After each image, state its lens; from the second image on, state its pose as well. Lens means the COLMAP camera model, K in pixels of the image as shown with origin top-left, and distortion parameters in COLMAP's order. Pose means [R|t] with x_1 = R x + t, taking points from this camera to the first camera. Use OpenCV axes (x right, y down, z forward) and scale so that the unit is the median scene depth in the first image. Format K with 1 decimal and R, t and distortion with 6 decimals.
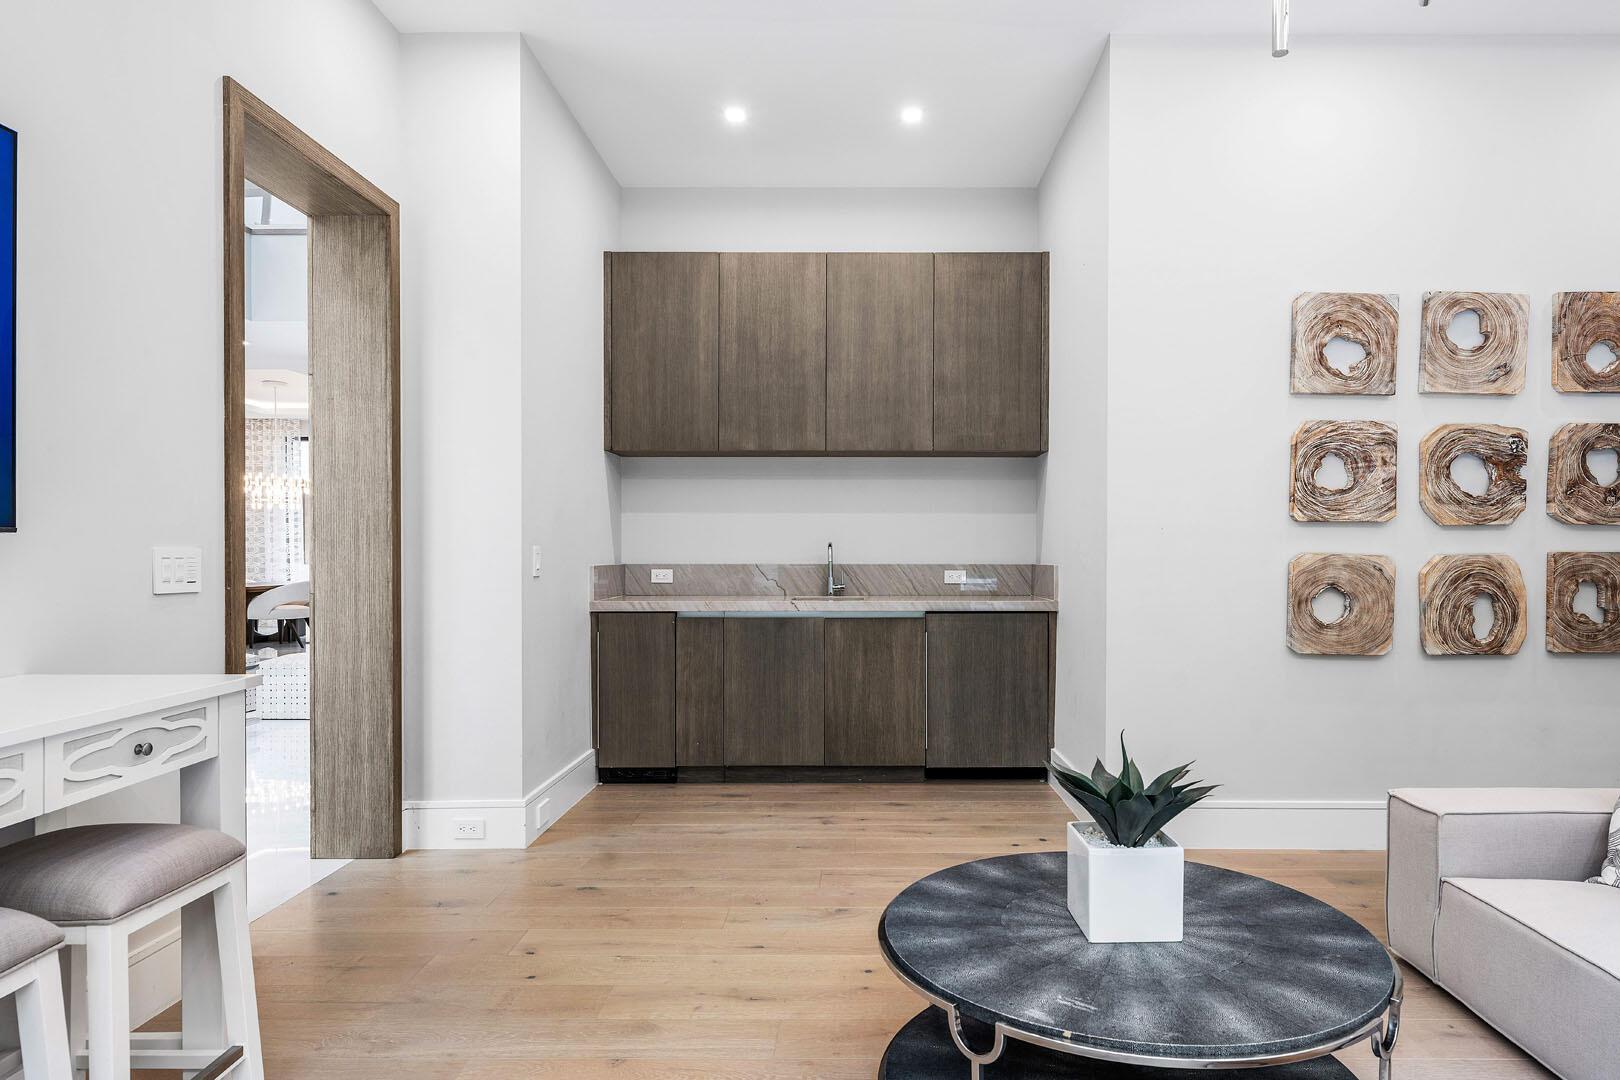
lens RADIAL K [[988.5, 0, 808.4], [0, 988.5, 573.2], [0, 0, 1]] dist [0.003460, 0.001893]
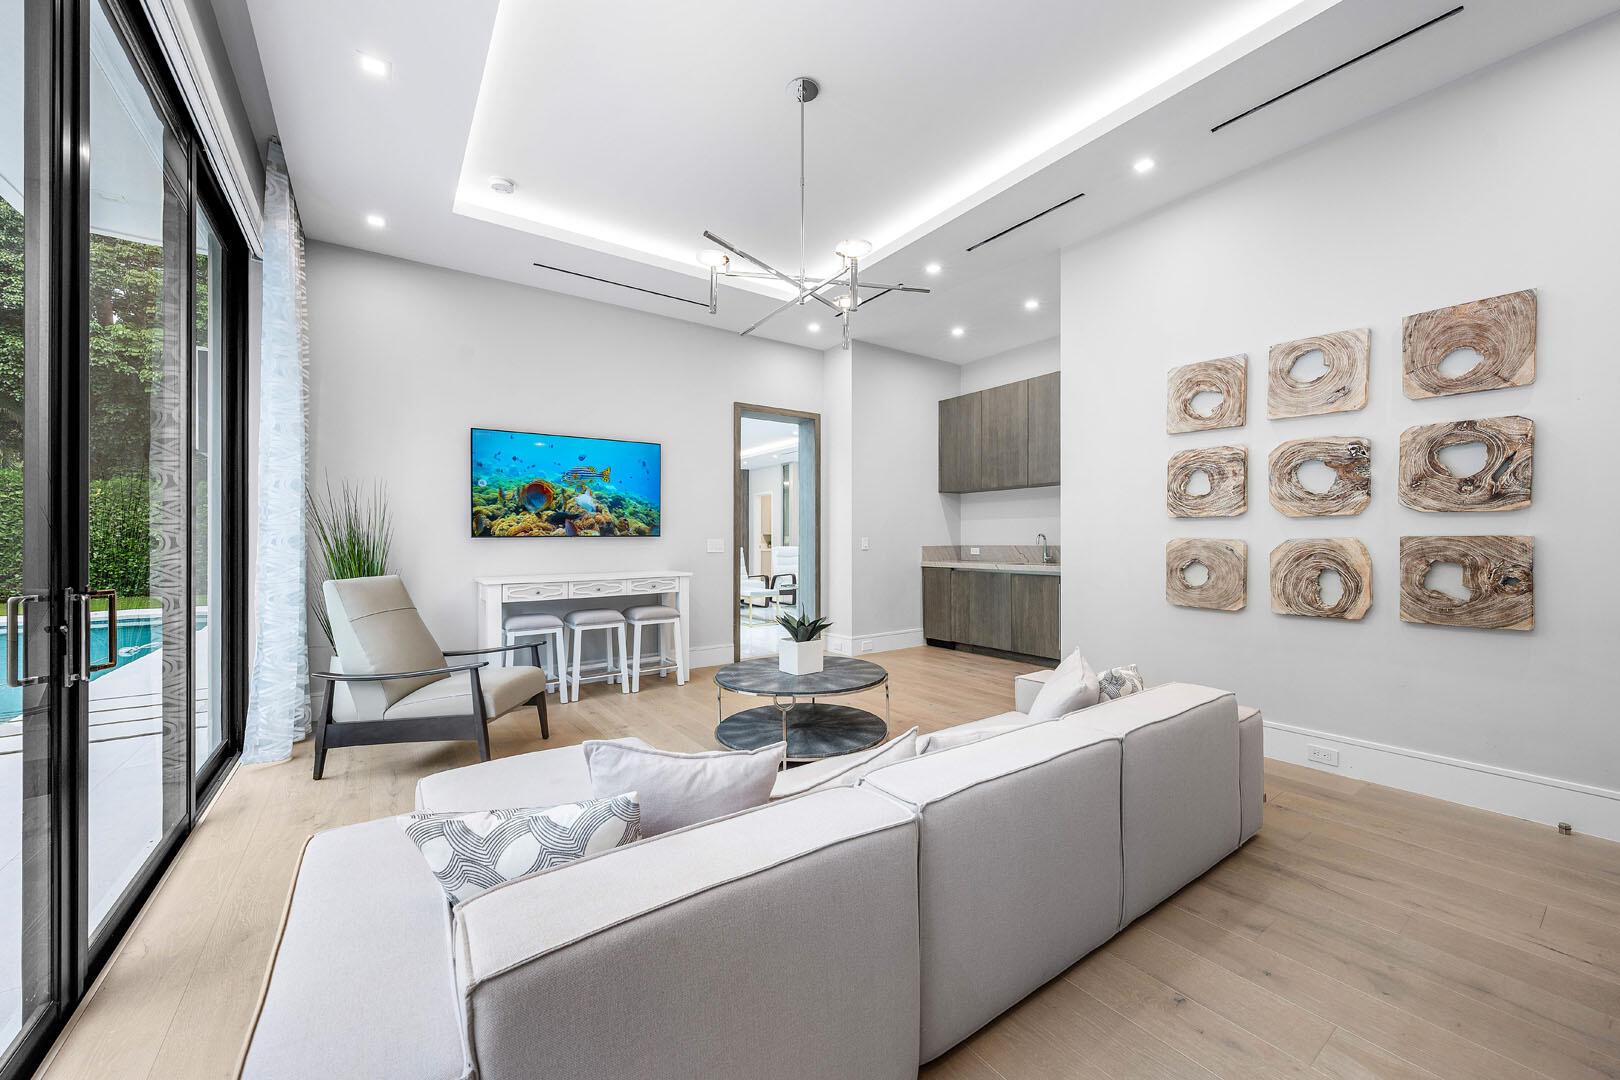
lens RADIAL K [[610.2, 0, 810.8], [0, 610.2, 541.8], [0, 0, 1]] dist [0.007486, -0.000155]
pose [[0.577831, -0.002090, -0.816153, 0.942294], [-0.011237, 0.999882, -0.010516, 0.000663], [0.816079, 0.015248, 0.577740, 0.001536]]
